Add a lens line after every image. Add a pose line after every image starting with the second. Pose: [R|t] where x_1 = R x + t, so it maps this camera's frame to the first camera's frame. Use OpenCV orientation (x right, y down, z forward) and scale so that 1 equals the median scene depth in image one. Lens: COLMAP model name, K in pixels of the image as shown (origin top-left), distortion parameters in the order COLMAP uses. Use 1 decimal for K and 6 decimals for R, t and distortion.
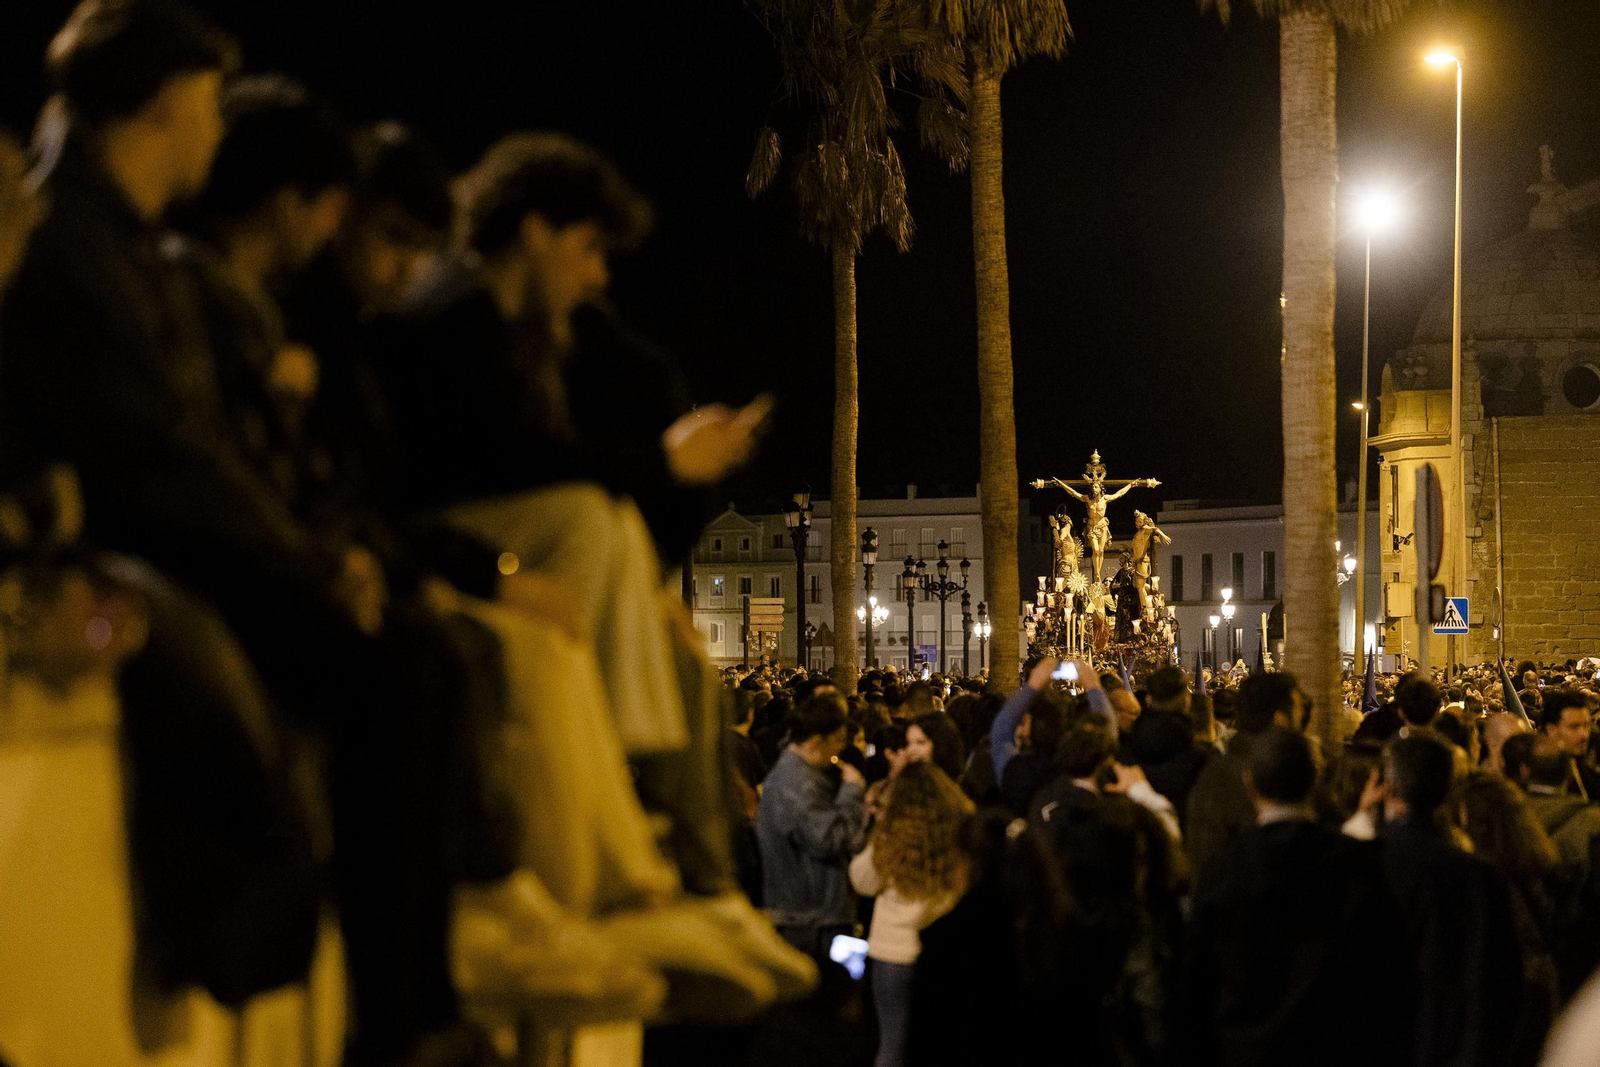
lens RADIAL K [[4960.8, 0, 800.0], [0, 4960.8, 535.5], [0, 0, 1]] dist [0.161667, 0.000000]
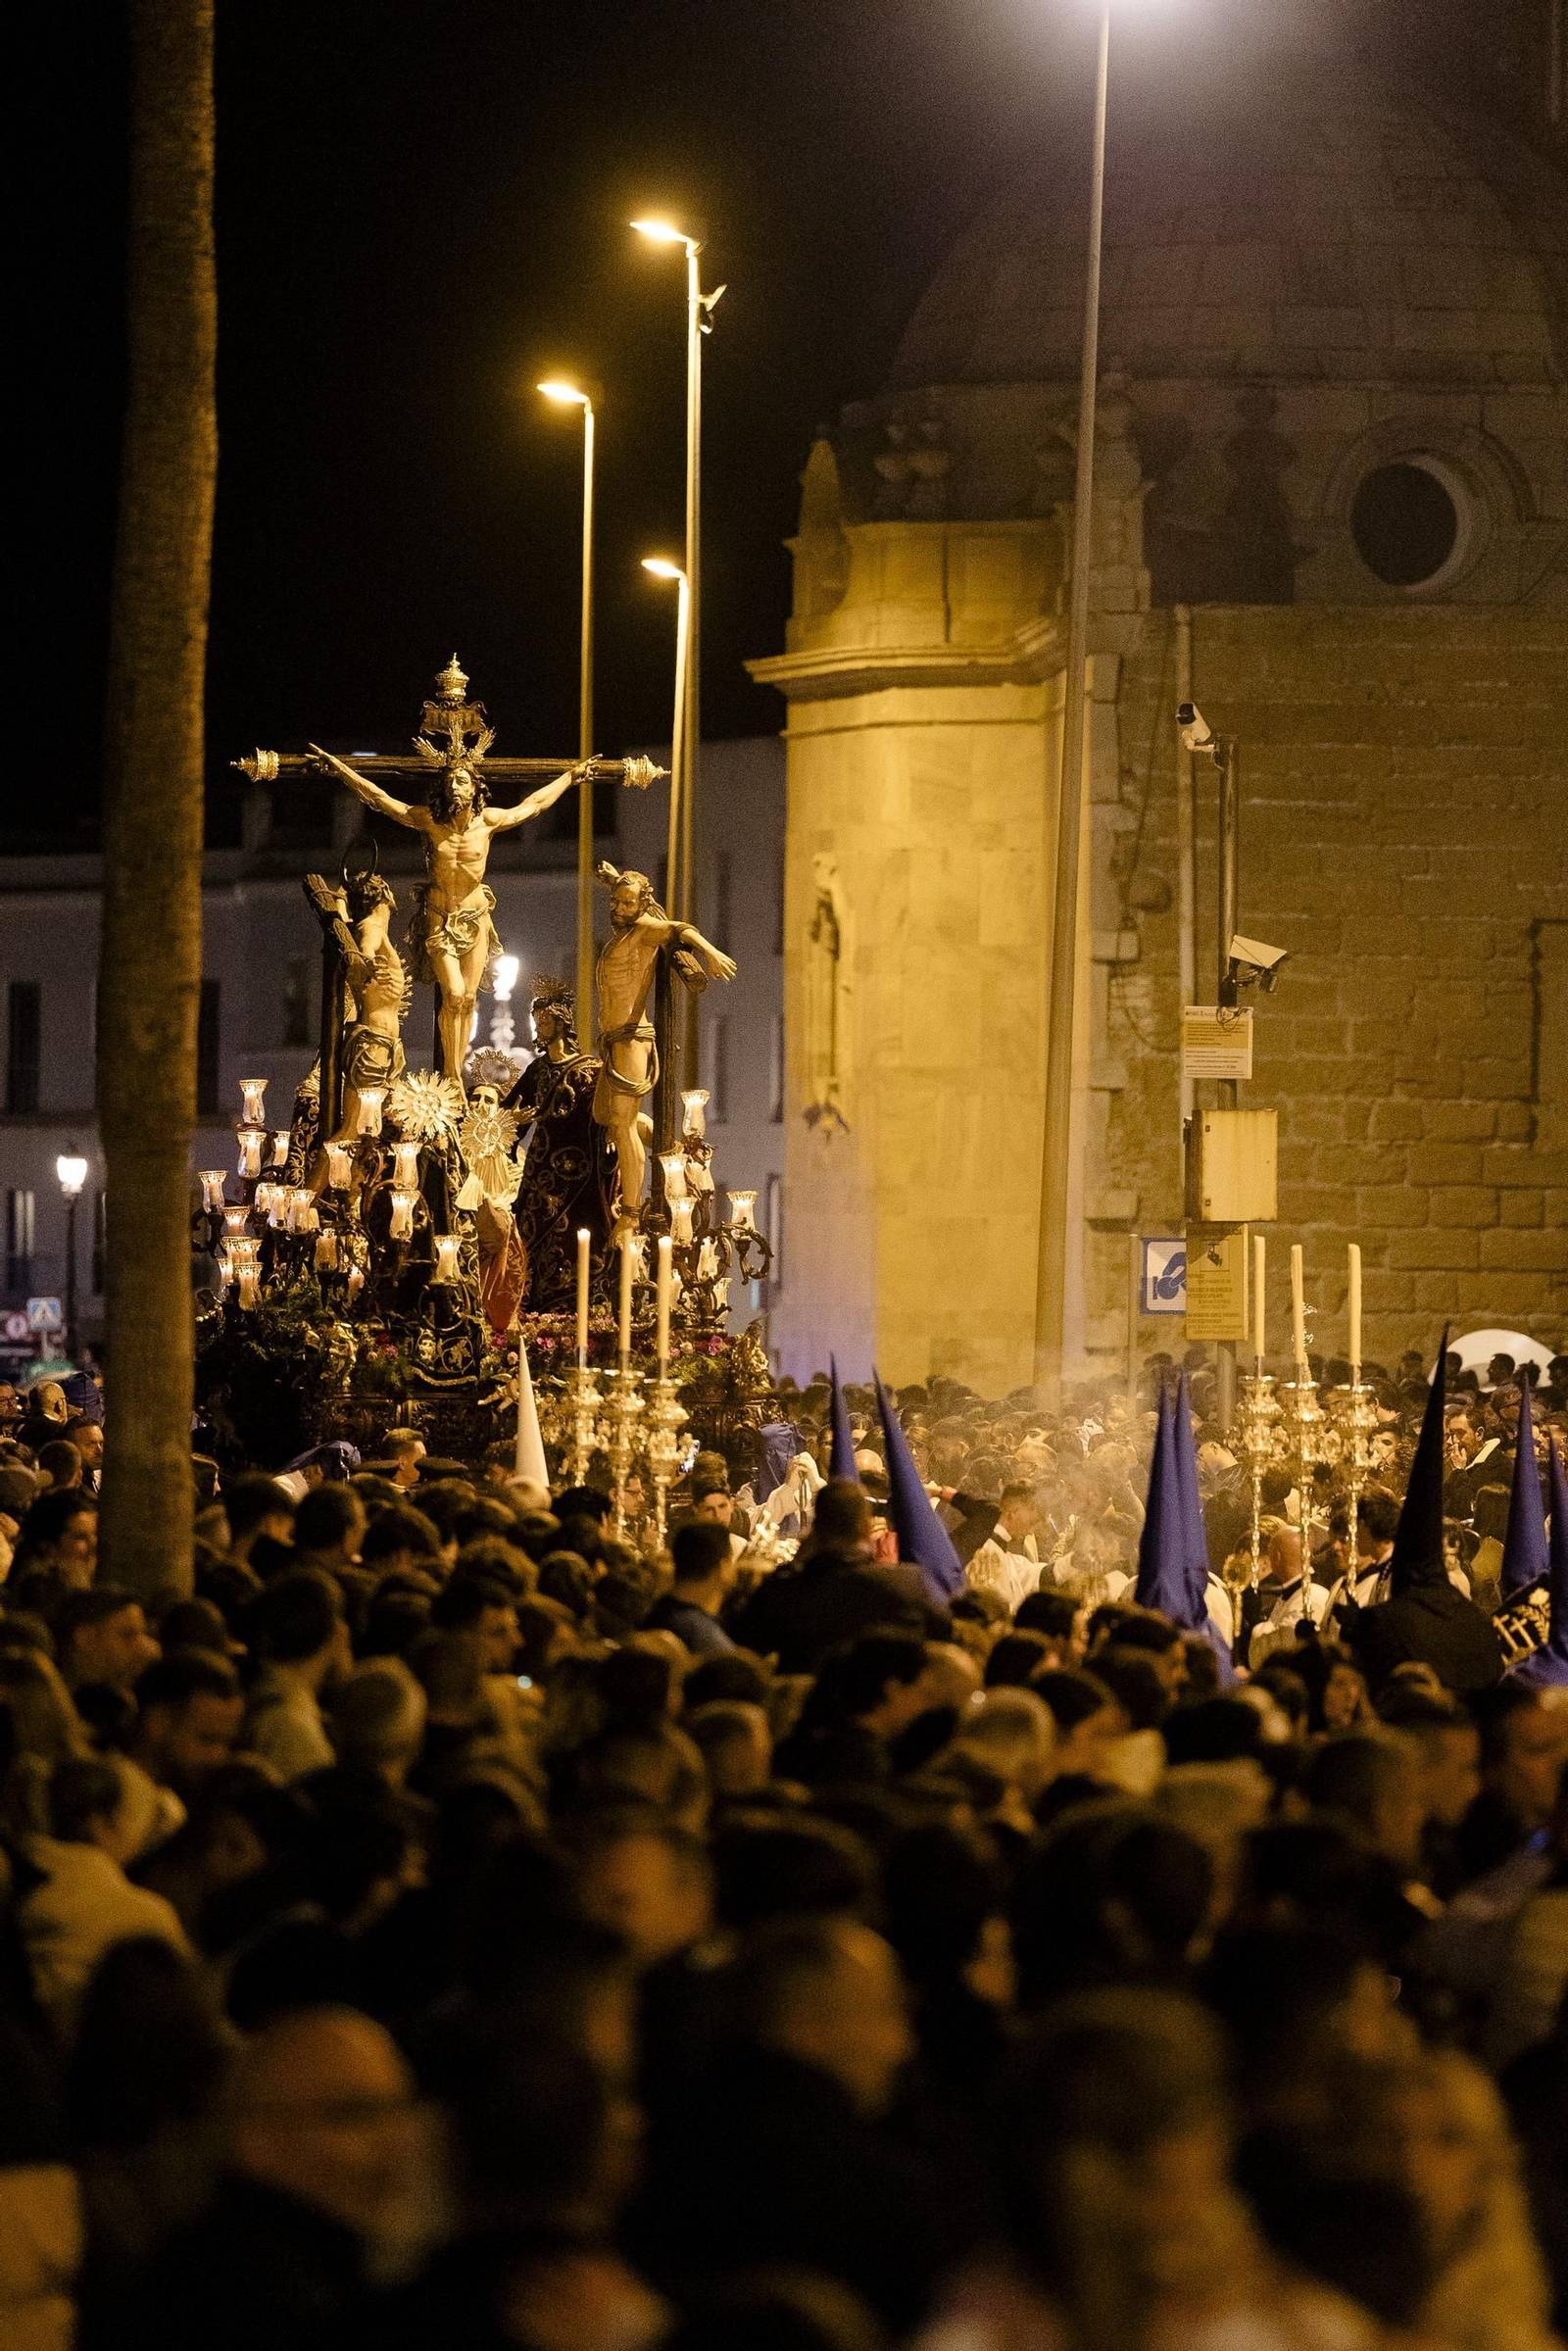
lens RADIAL K [[13138.1, 0, 785.0], [0, 13138.1, 1176.8], [0, 0, 1]] dist [0.050901, 0.000000]
pose [[0.987770, 0.018627, 0.154798, -0.041817], [-0.021599, 0.999613, 0.017539, -0.000331], [-0.154412, -0.020668, 0.987790, 0.223234]]
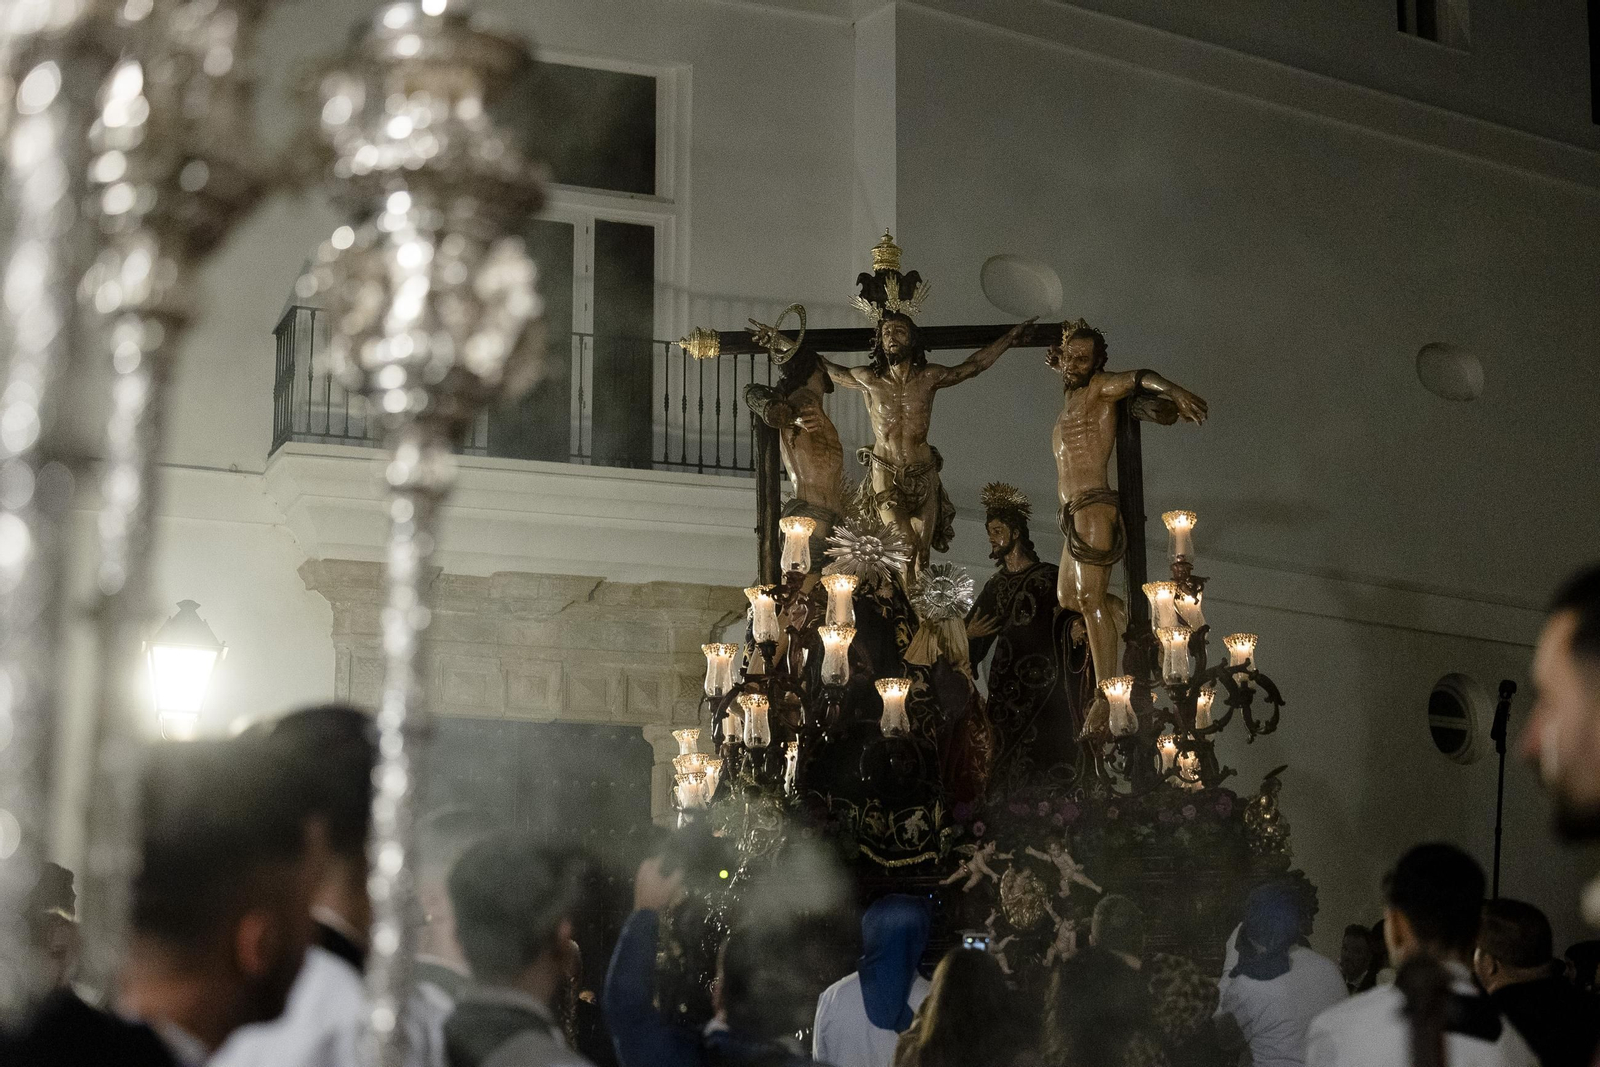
lens RADIAL K [[3133.3, 0, 790.9], [0, 3133.3, 525.5], [0, 0, 1]] dist [0.012303, 0.000000]
pose [[0.997640, -0.014882, 0.067026, 0.040093], [0.024470, 0.989189, -0.144594, 0.030210], [-0.064149, 0.145893, 0.987218, 0.815792]]
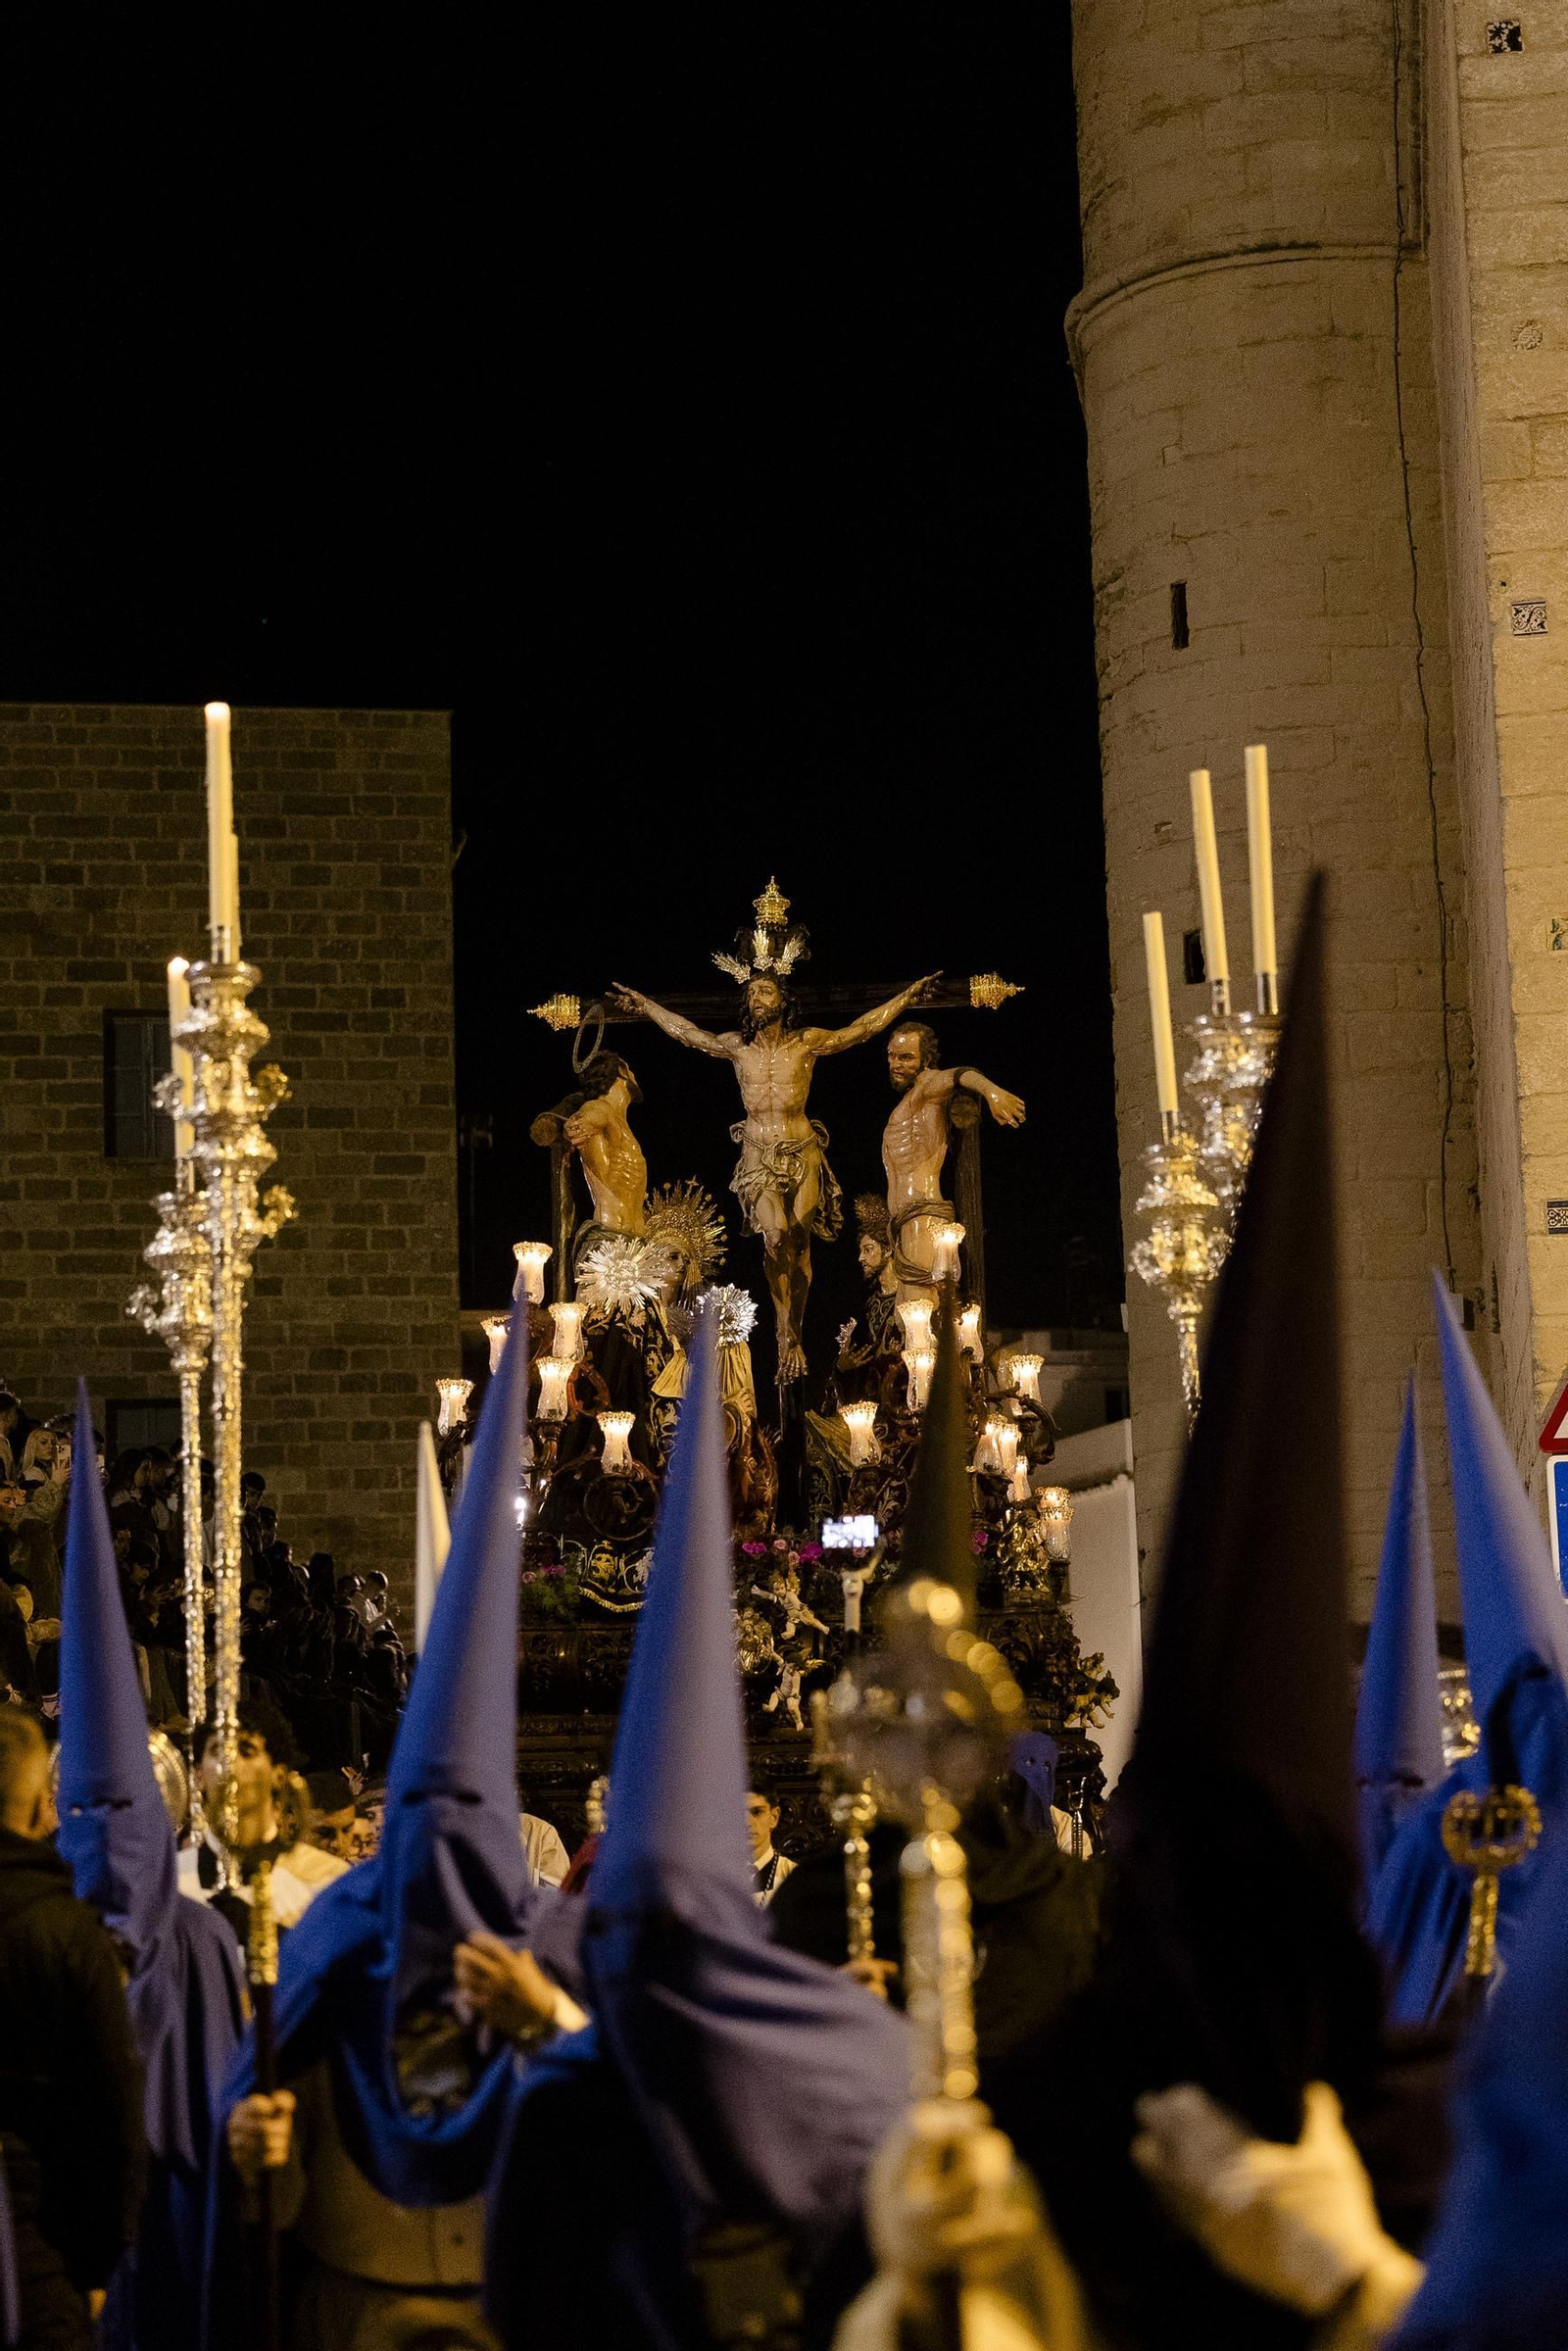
lens RADIAL K [[4604.0, 0, 764.5], [0, 4604.0, 1175.4], [0, 0, 1]] dist [0.012303, 0.000000]
pose [[0.997552, -0.044606, -0.053849, 0.072185], [0.035501, 0.986551, -0.159552, 0.038464], [0.060242, 0.157250, 0.985720, 0.760449]]
